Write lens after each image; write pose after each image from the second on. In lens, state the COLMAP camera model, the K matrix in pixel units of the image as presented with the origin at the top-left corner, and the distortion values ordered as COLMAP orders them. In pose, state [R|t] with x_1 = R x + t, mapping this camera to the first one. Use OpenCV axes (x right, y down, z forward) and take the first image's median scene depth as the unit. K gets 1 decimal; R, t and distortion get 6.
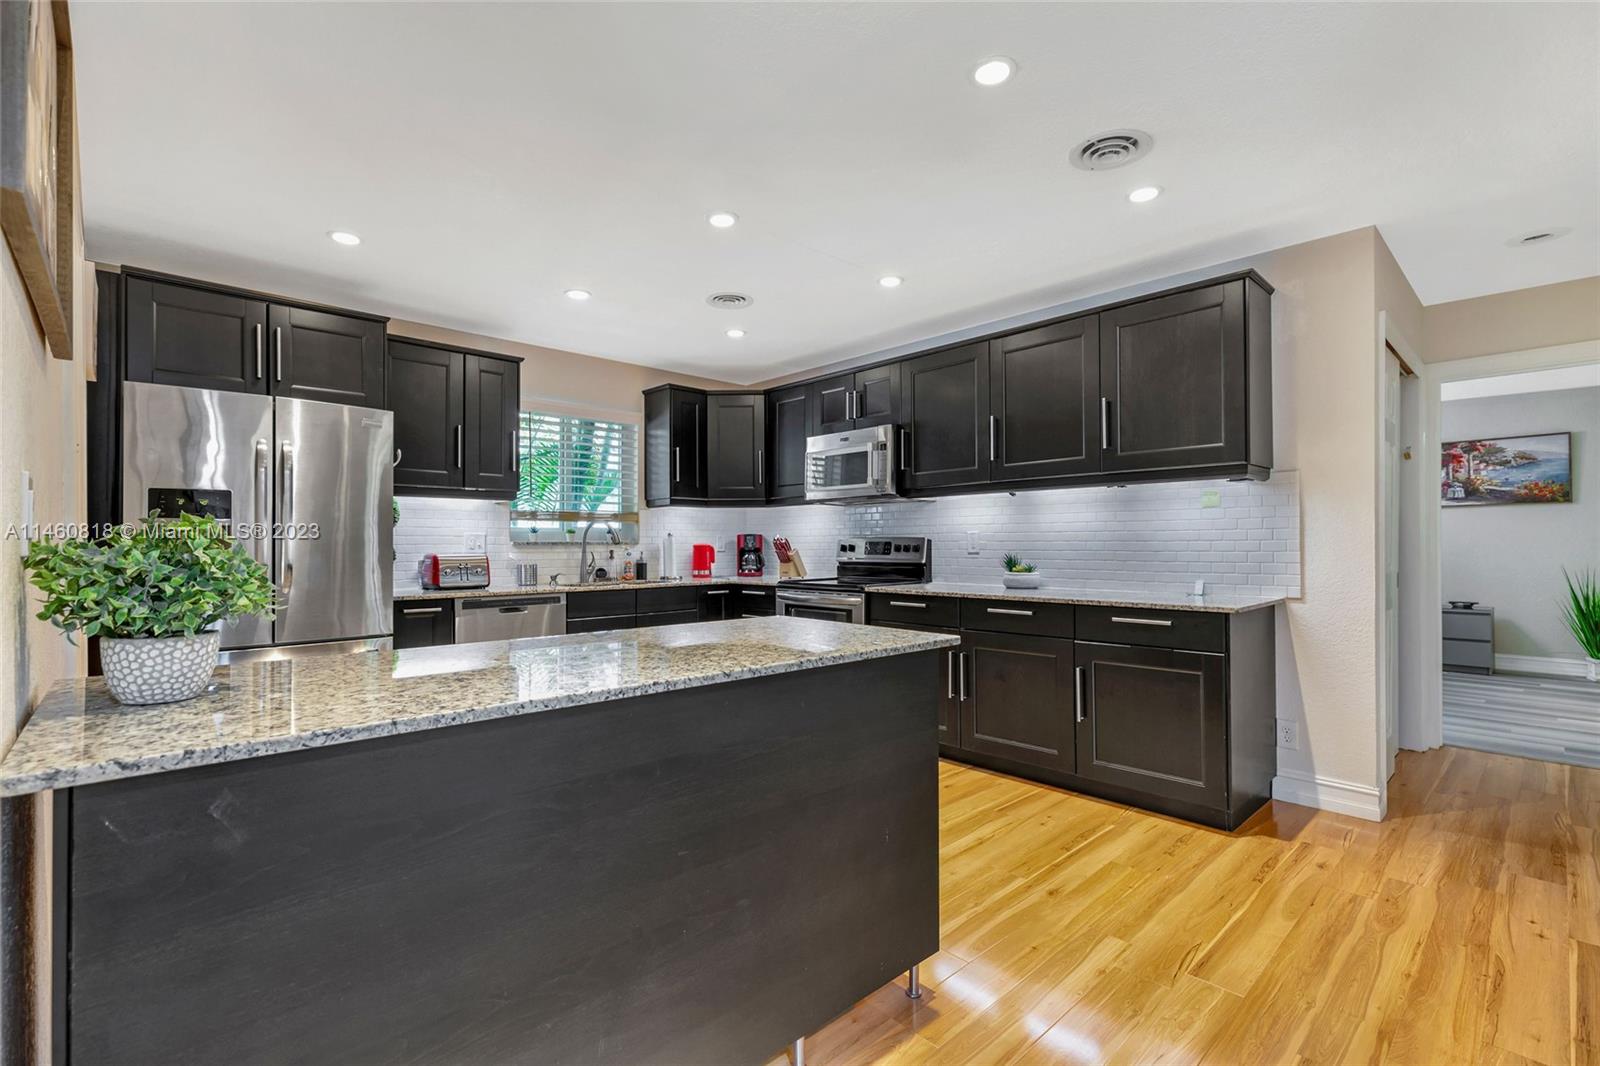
lens RADIAL K [[728.4, 0, 803.8], [0, 728.4, 543.5], [0, 0, 1]] dist [0.007277, -0.002498]
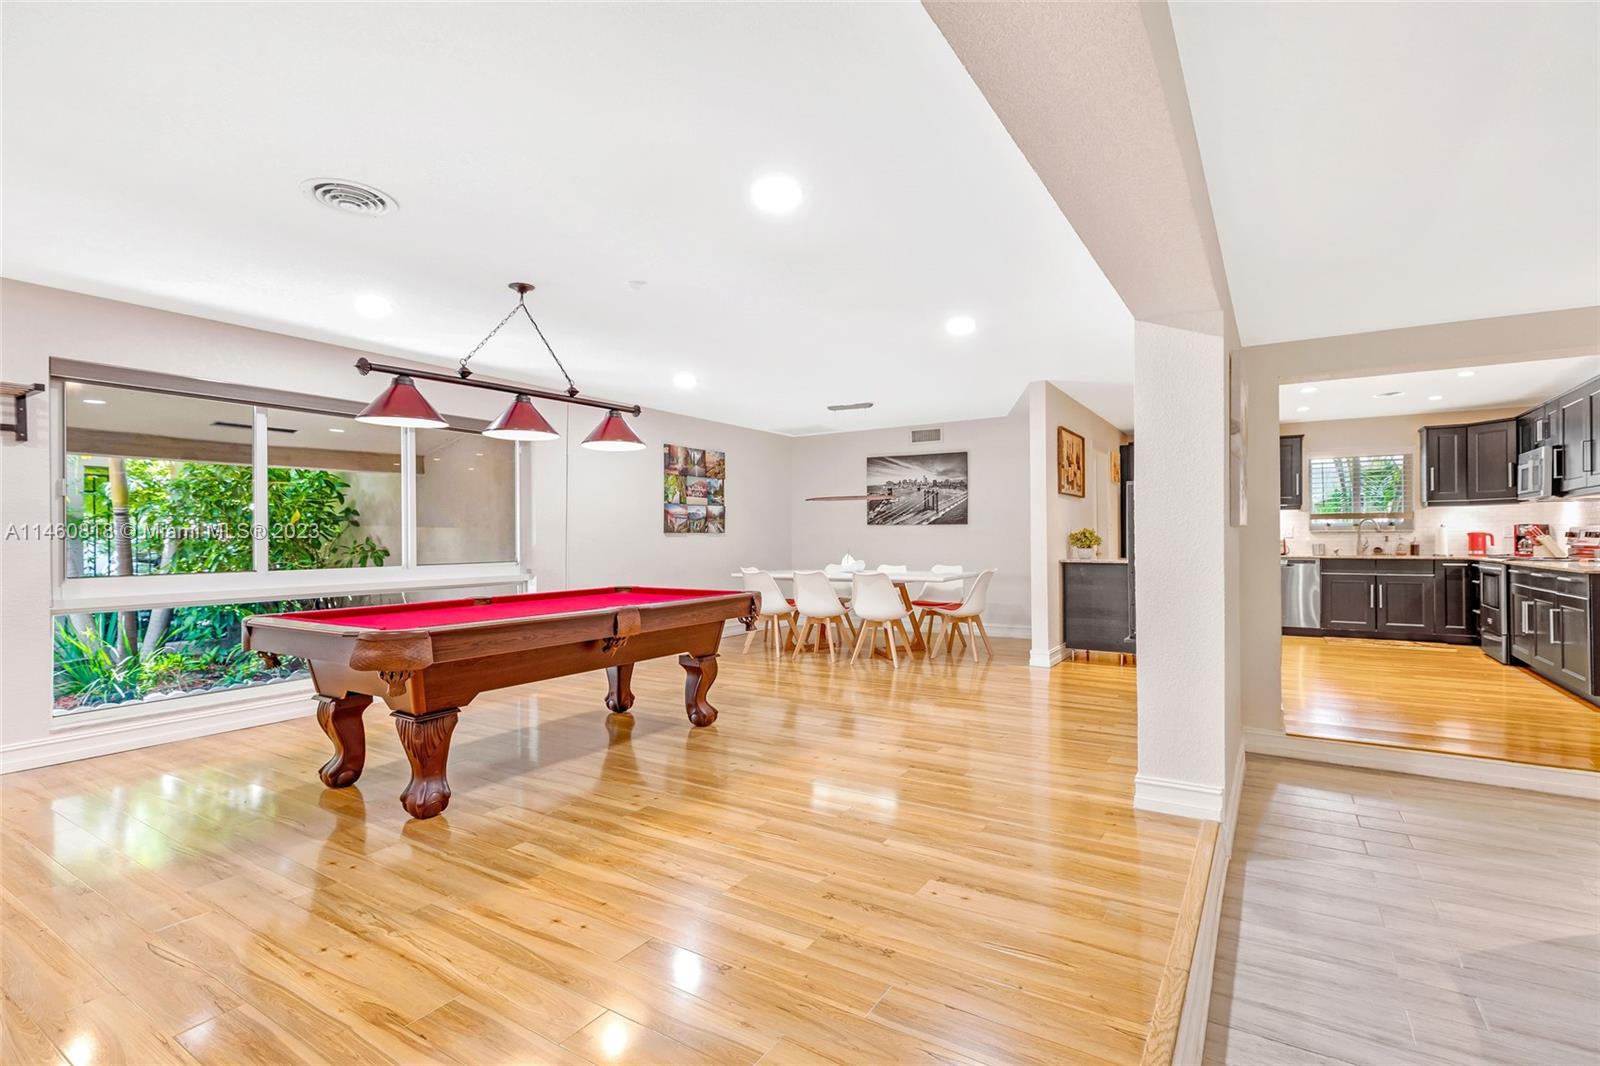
lens RADIAL K [[728.4, 0, 758.5], [0, 728.4, 531.2], [0, 0, 1]] dist [0.007277, -0.002498]
pose [[0.212741, -0.004511, -0.977098, 1.057252], [0.006144, 0.999976, -0.003279, -0.004674], [0.977089, -0.005306, 0.212764, -0.714087]]
